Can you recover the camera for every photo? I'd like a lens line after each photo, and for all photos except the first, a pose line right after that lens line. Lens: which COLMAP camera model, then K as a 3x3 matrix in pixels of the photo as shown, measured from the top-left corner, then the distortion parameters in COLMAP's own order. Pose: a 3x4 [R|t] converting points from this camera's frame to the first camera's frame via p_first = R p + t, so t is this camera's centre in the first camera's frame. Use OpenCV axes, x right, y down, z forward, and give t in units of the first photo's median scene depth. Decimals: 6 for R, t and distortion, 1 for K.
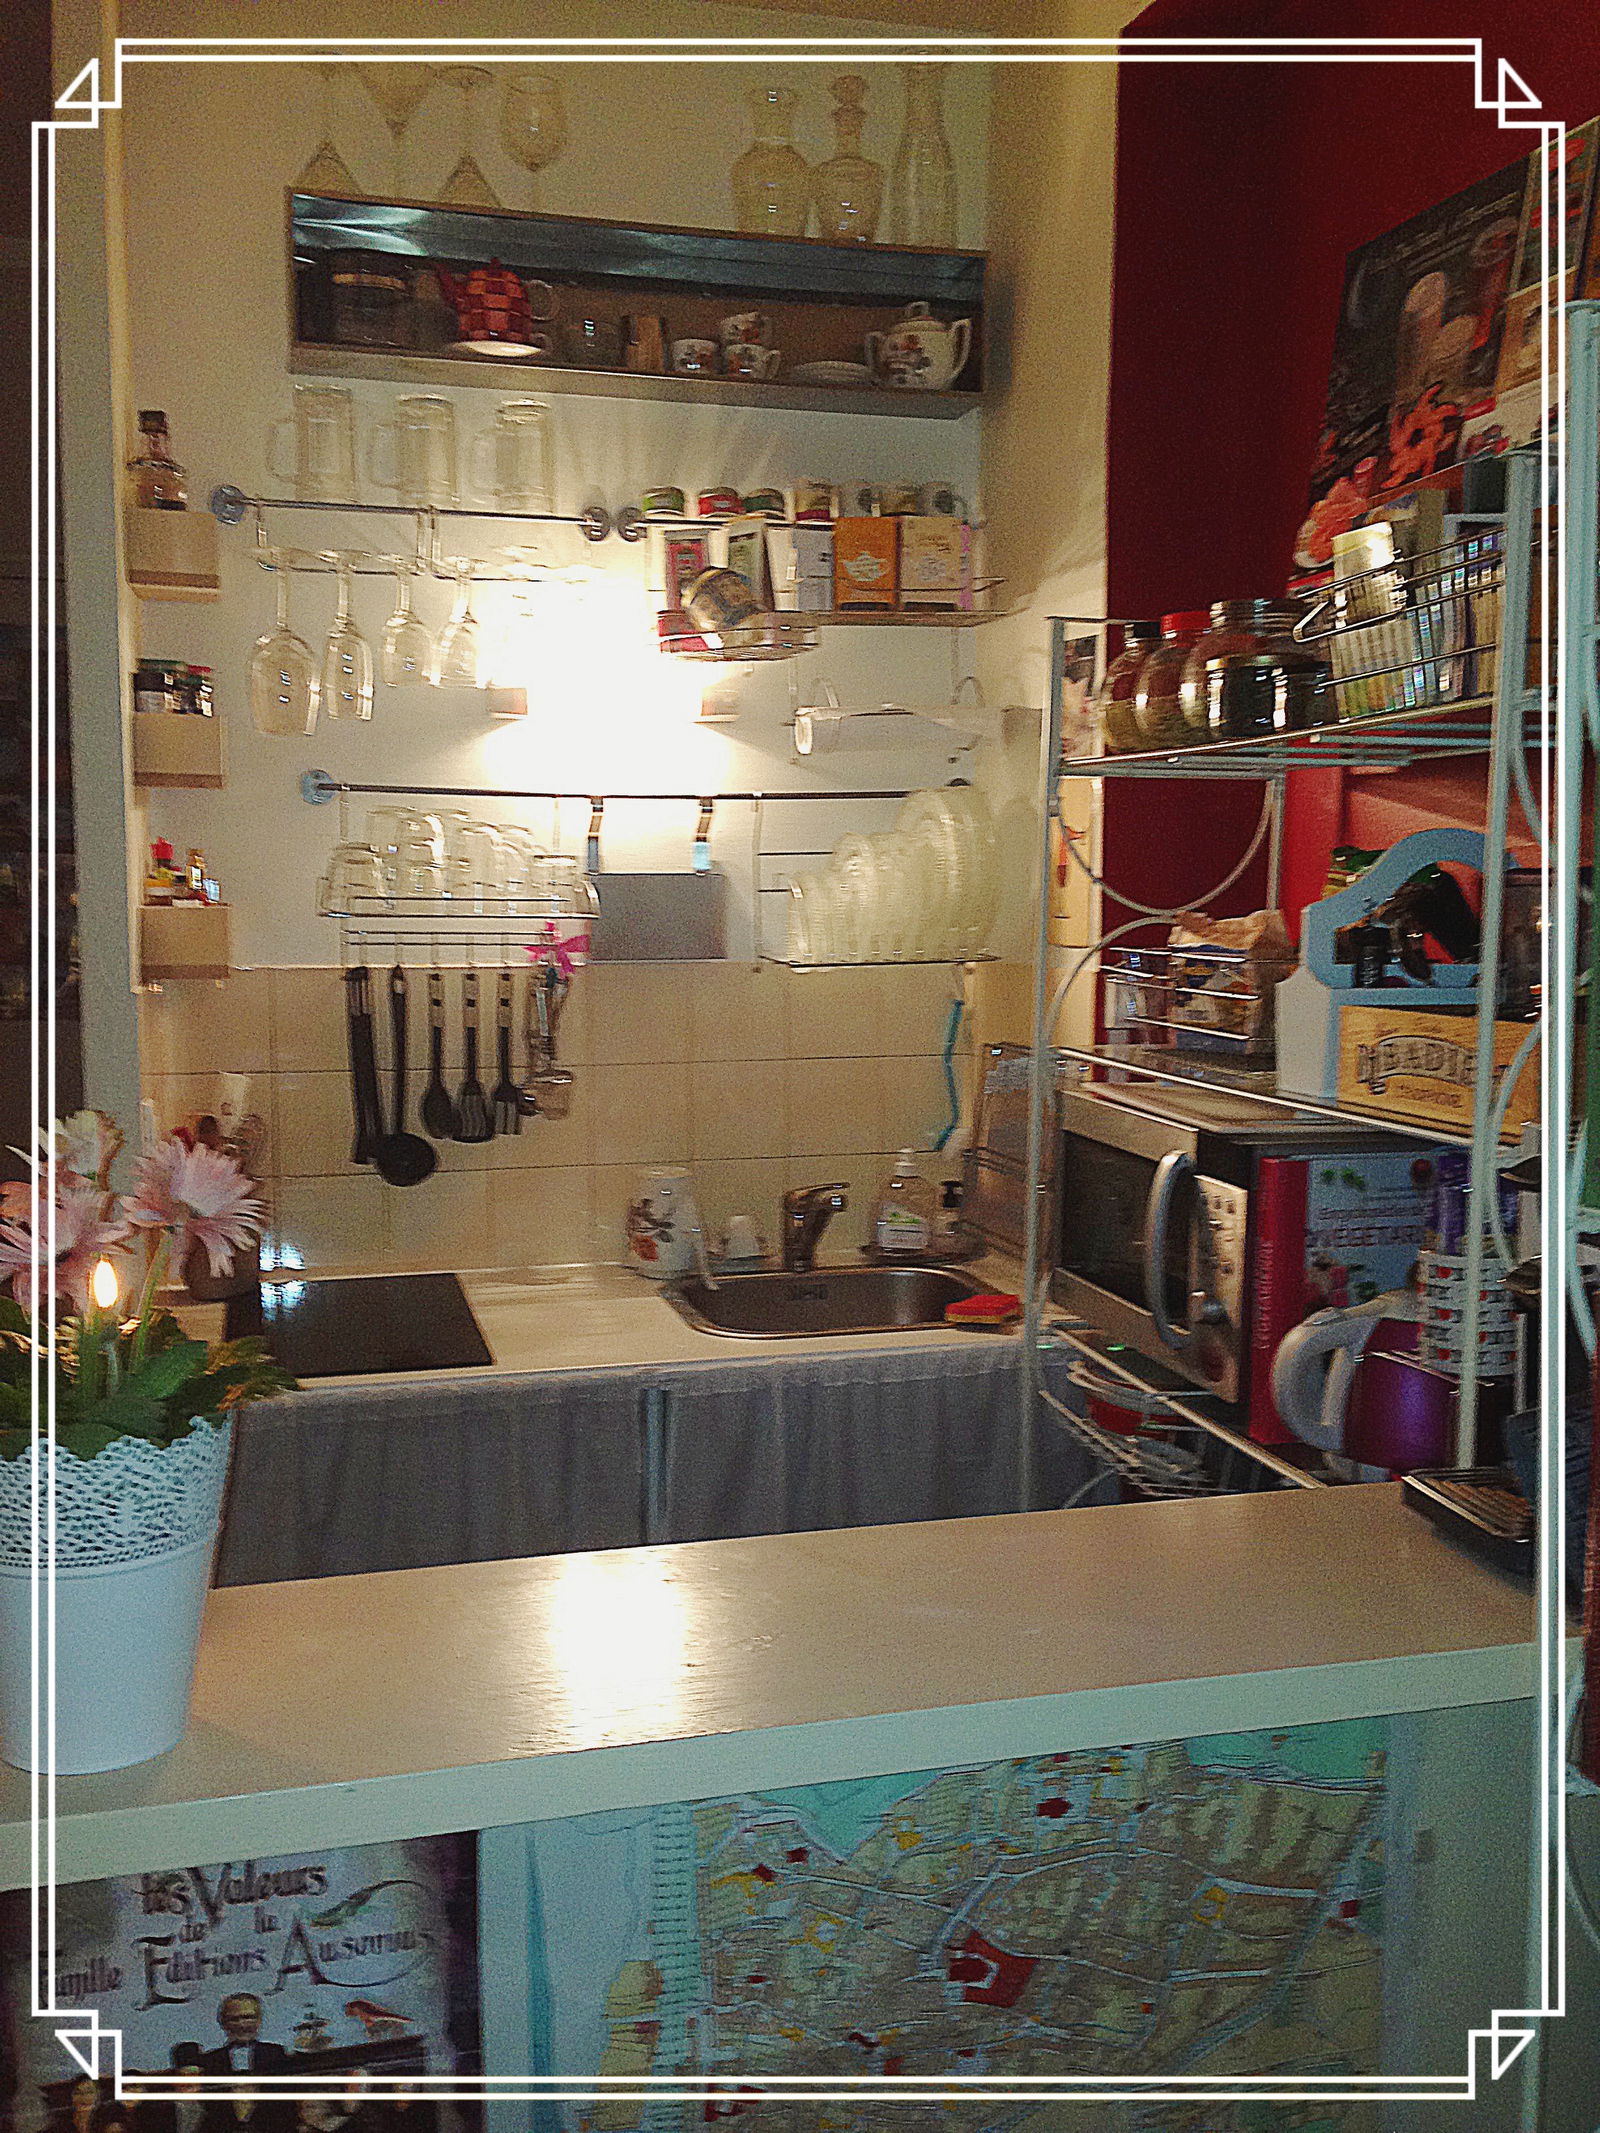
lens RADIAL K [[1854.3, 0, 814.0], [0, 1854.3, 1051.5], [0, 0, 1]] dist [0.056347, -0.048954]
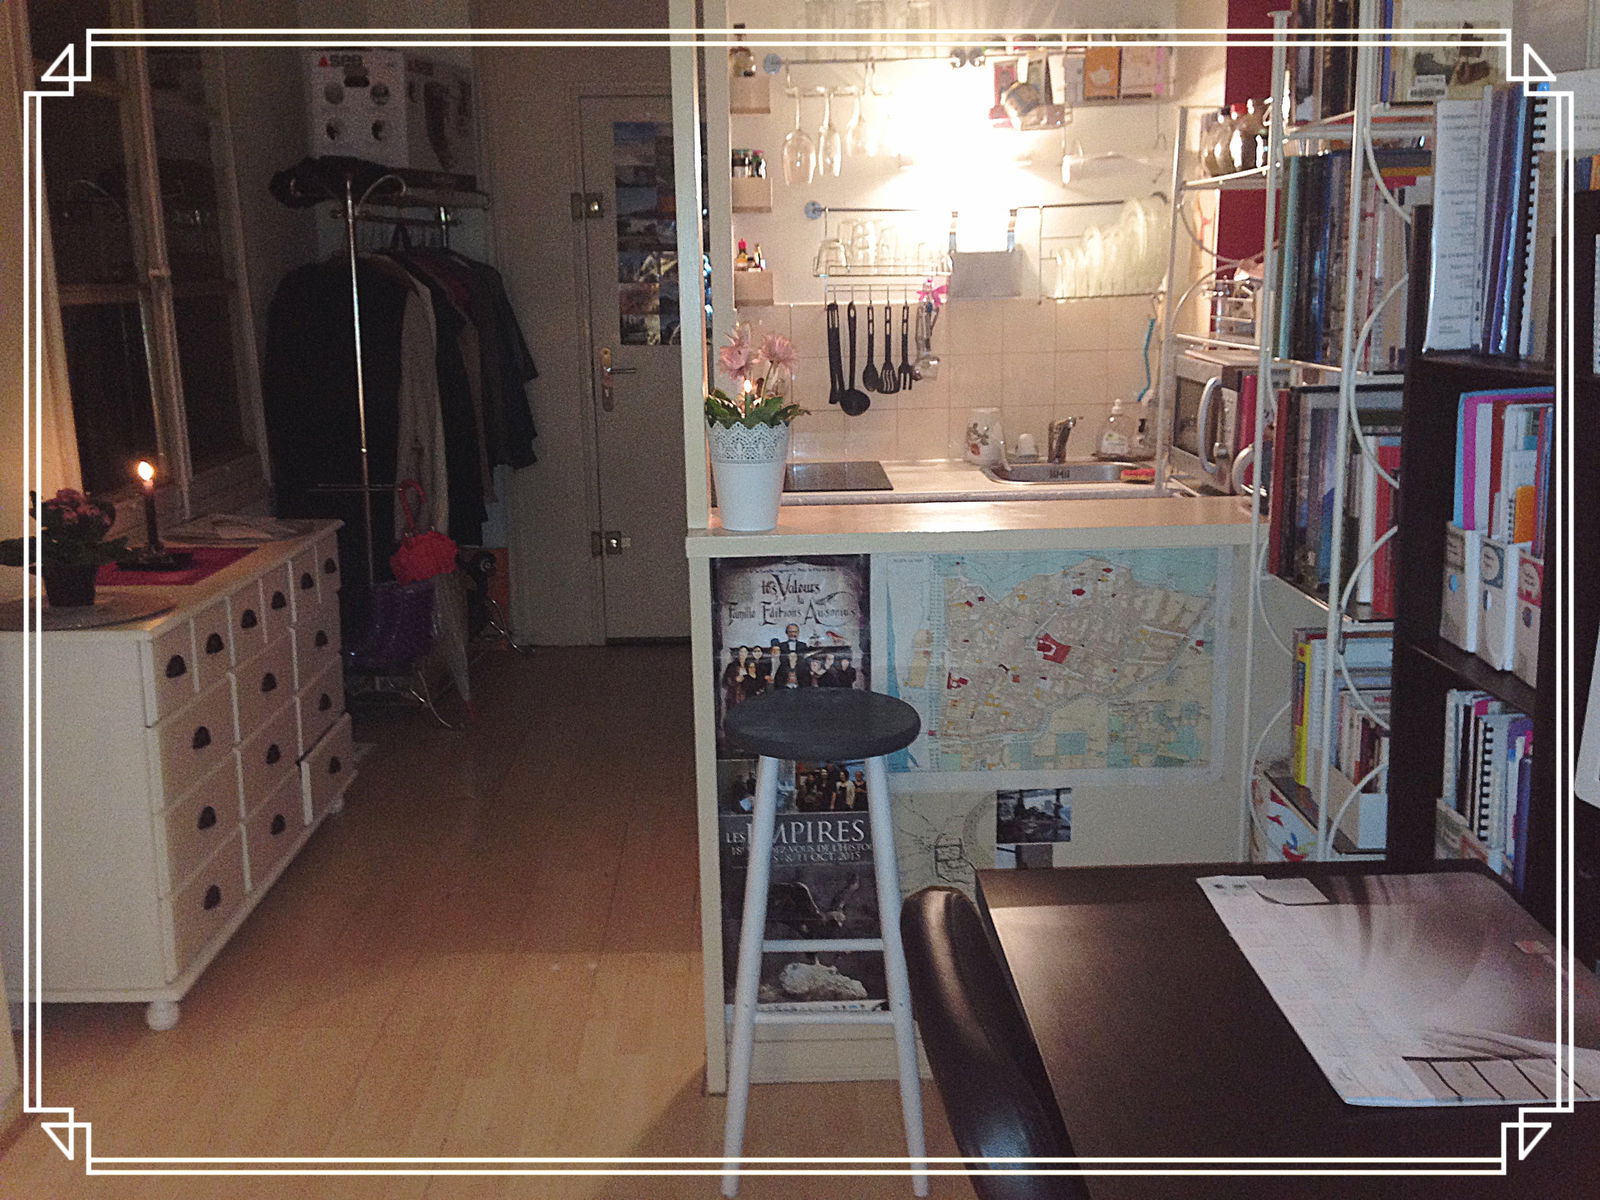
lens RADIAL K [[1494.7, 0, 804.1], [0, 1494.7, 611.2], [0, 0, 1]] dist [0.068319, 0.000000]
pose [[0.966279, 0.037189, -0.254797, 0.147016], [-0.004377, 0.991745, 0.128149, 0.076383], [0.257460, -0.122713, 0.958465, -0.586809]]
